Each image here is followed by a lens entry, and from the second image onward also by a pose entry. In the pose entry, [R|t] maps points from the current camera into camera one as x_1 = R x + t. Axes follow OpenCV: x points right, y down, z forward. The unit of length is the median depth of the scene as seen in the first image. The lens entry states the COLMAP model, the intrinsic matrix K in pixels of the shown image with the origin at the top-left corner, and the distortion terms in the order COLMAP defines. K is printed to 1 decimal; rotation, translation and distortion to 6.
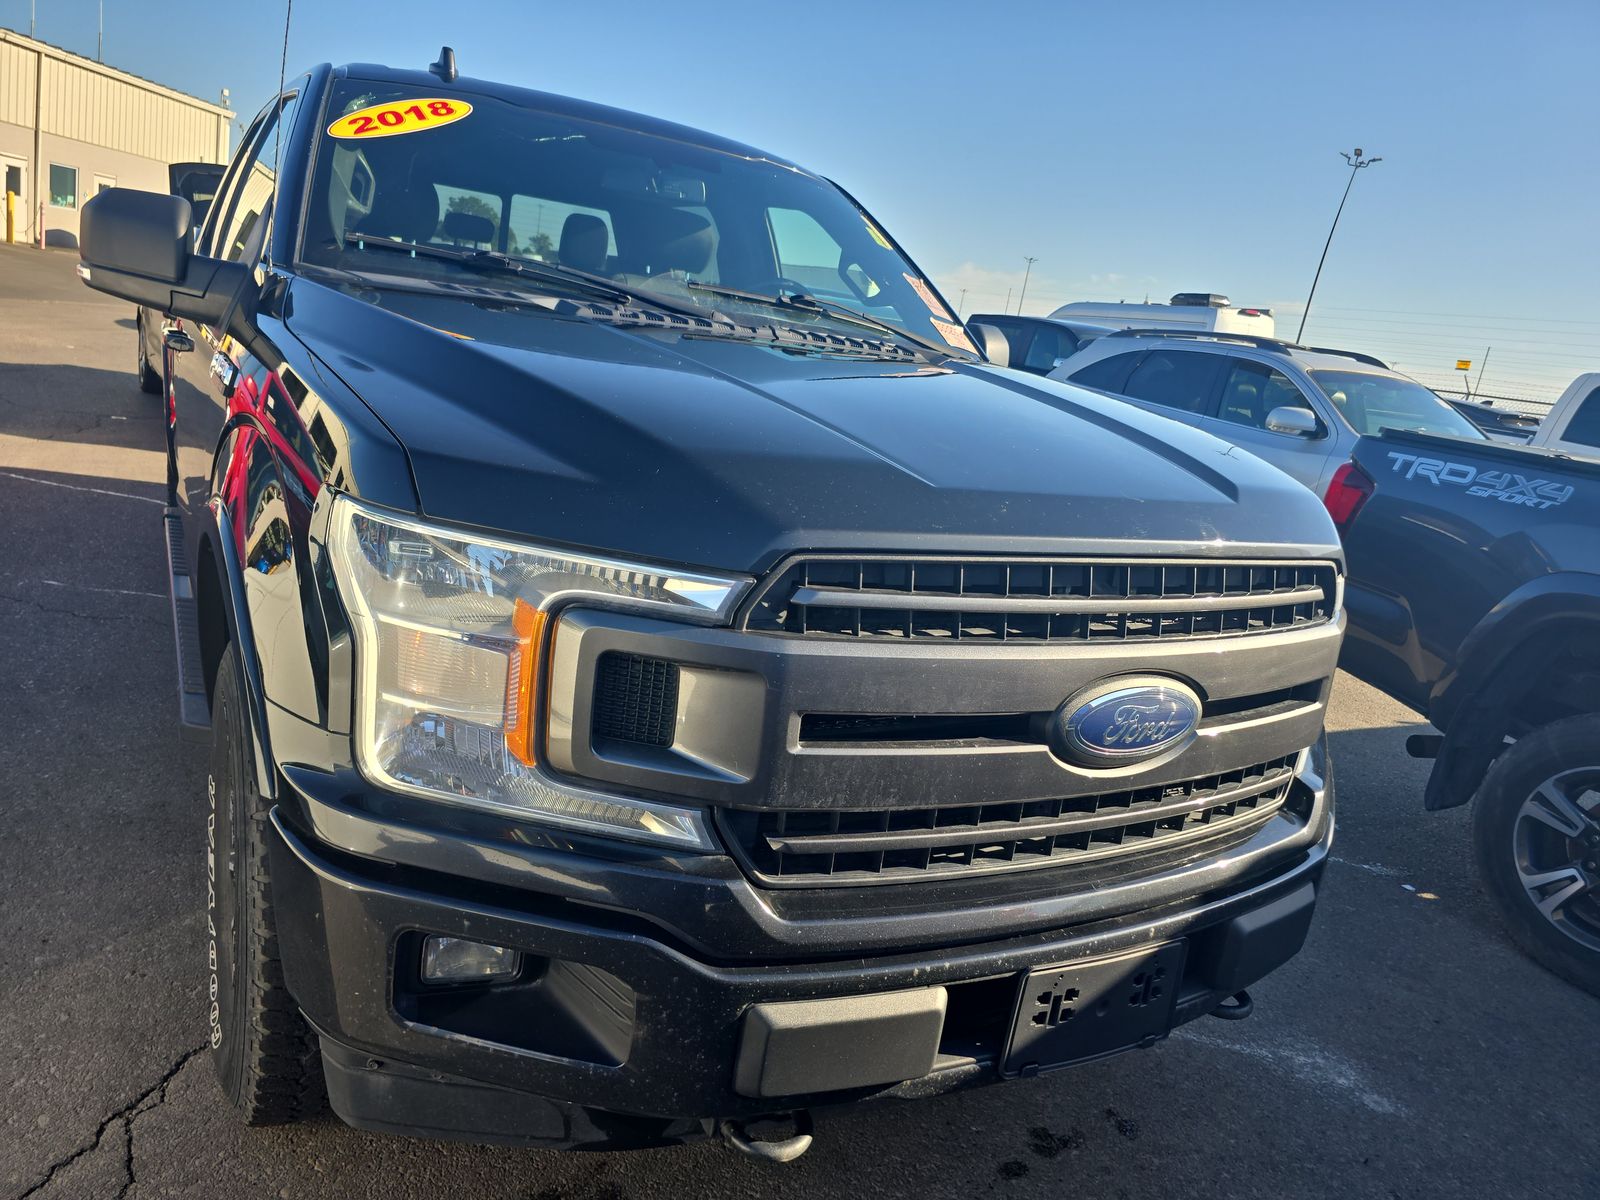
lens RADIAL K [[1102.6, 0, 800.9], [0, 1102.6, 595.8], [0, 0, 1]] dist [0.051973, -0.055191]
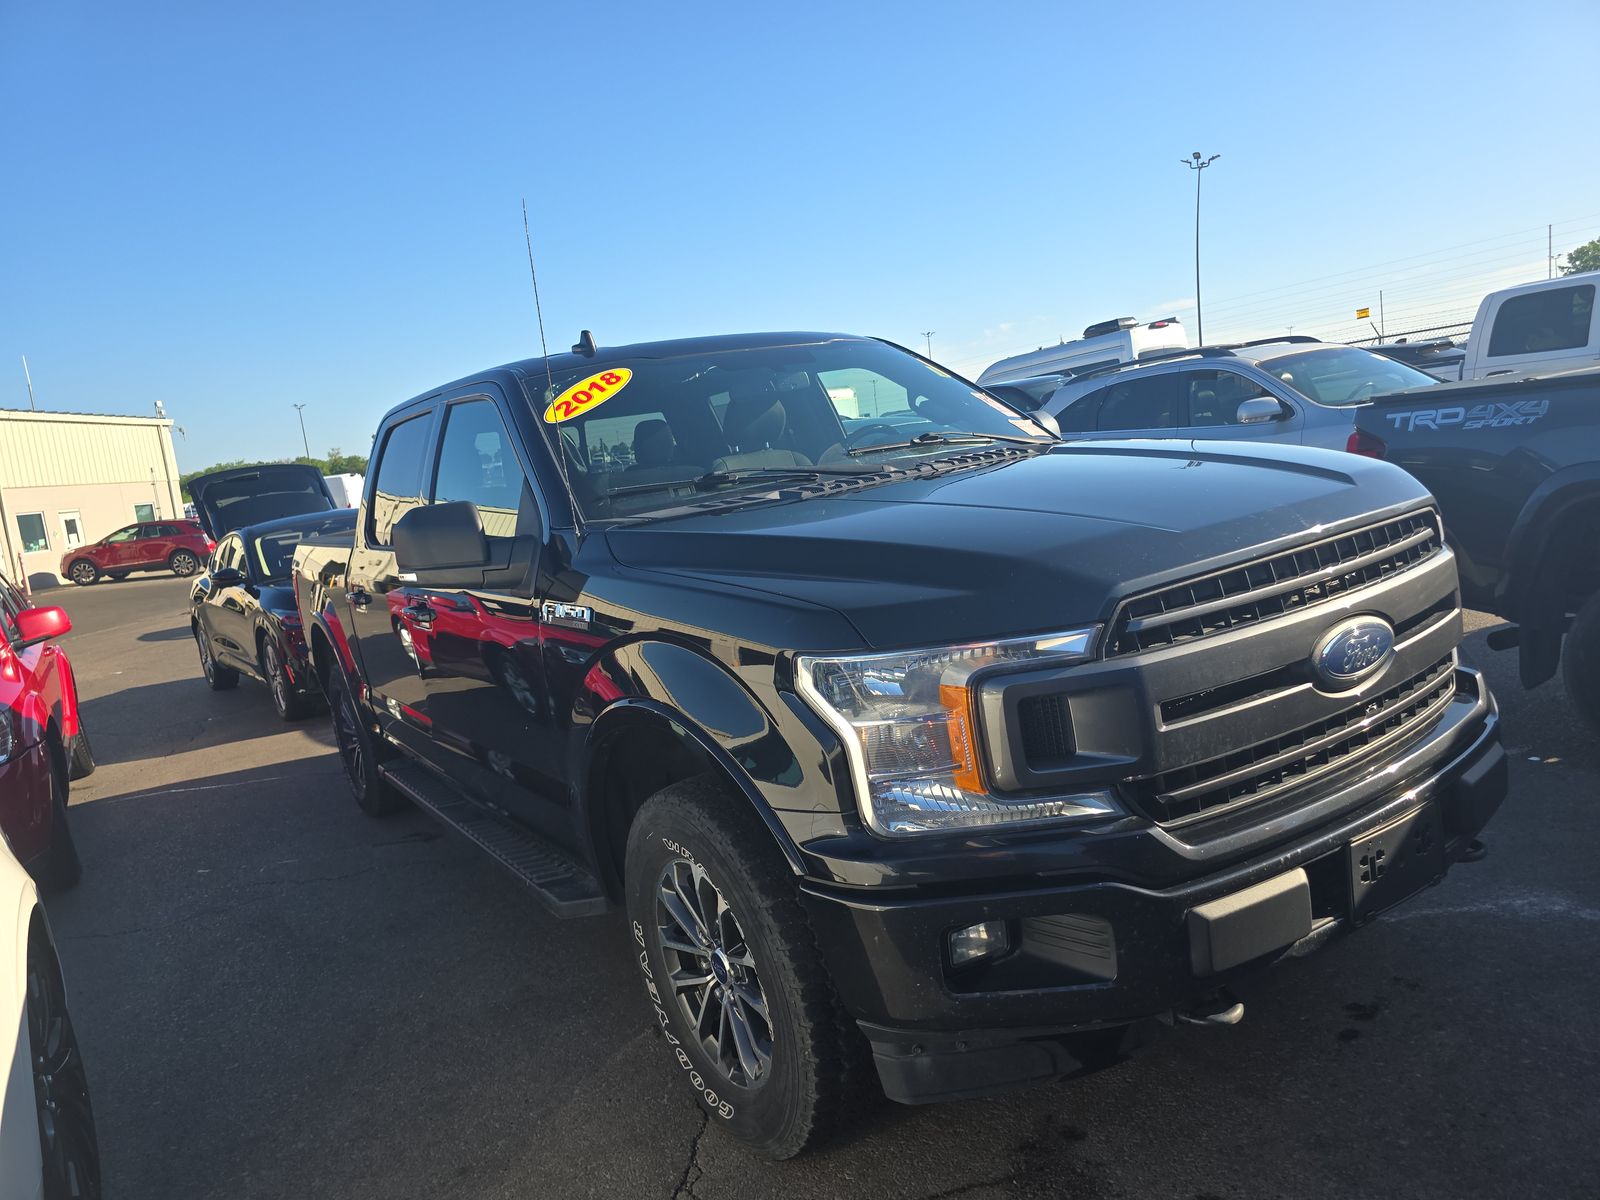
lens RADIAL K [[1097.4, 0, 795.2], [0, 1097.4, 591.3], [0, 0, 1]] dist [0.056264, -0.052950]
pose [[0.957142, -0.288554, 0.024820, -0.349516], [0.289551, 0.951531, -0.103681, -0.017347], [0.006300, 0.106424, 0.994301, -0.368149]]
